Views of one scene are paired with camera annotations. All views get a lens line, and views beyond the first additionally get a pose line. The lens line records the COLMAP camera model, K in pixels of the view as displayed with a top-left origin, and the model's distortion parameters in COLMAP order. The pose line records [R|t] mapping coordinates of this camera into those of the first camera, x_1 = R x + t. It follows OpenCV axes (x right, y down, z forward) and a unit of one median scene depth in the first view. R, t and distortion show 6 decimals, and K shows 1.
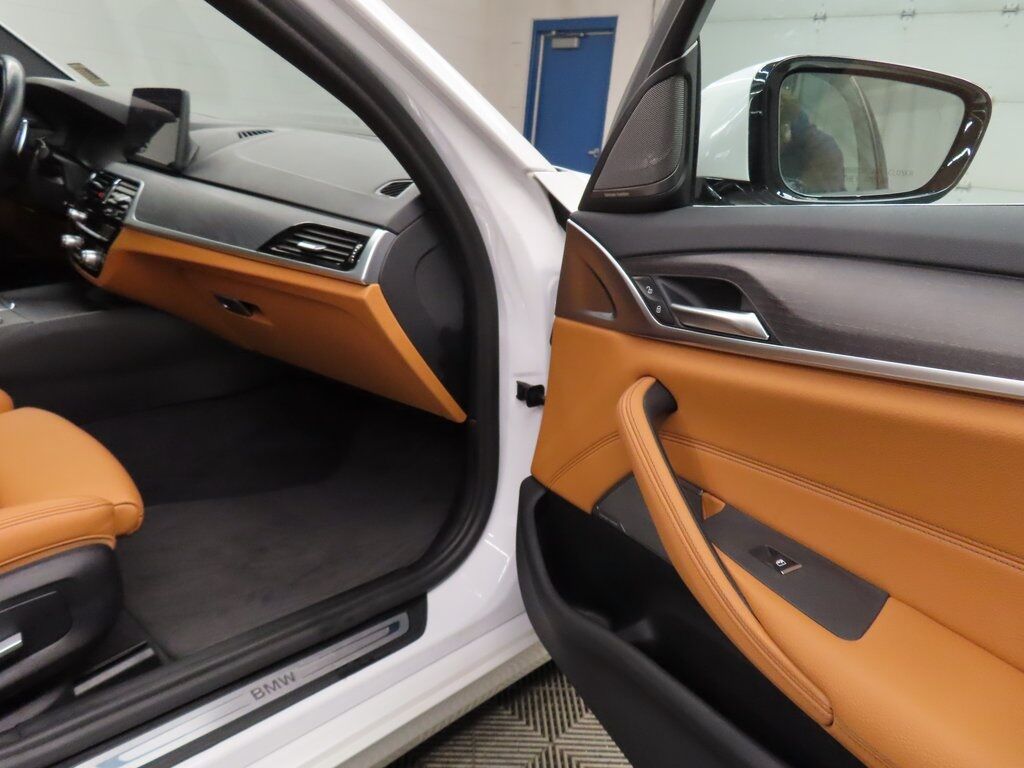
lens RADIAL K [[728.1, 0, 512.0], [0, 728.1, 384.0], [0, 0, 1]] dist [-0.014573, 0.003967]
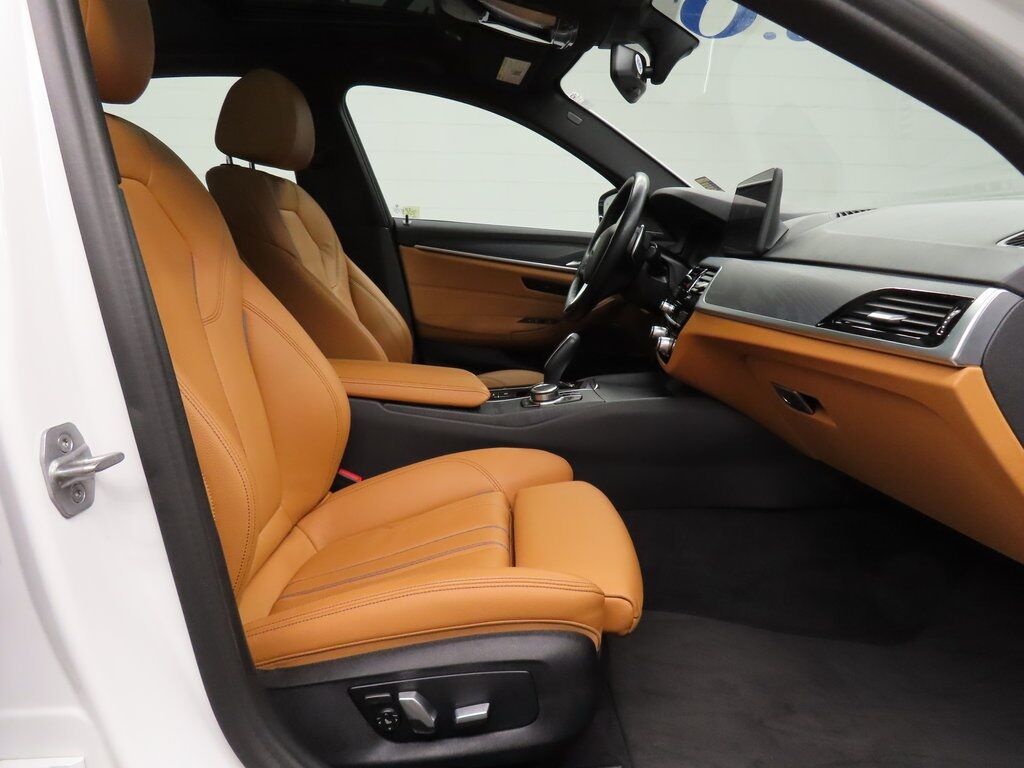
lens RADIAL K [[728.1, 0, 512.0], [0, 728.1, 384.0], [0, 0, 1]] dist [-0.014573, 0.003967]
pose [[0.683265, 0.052885, -0.728253, 0.005887], [-0.180291, 0.978711, -0.098081, 0.016659], [0.707562, 0.198312, 0.678254, 0.204768]]
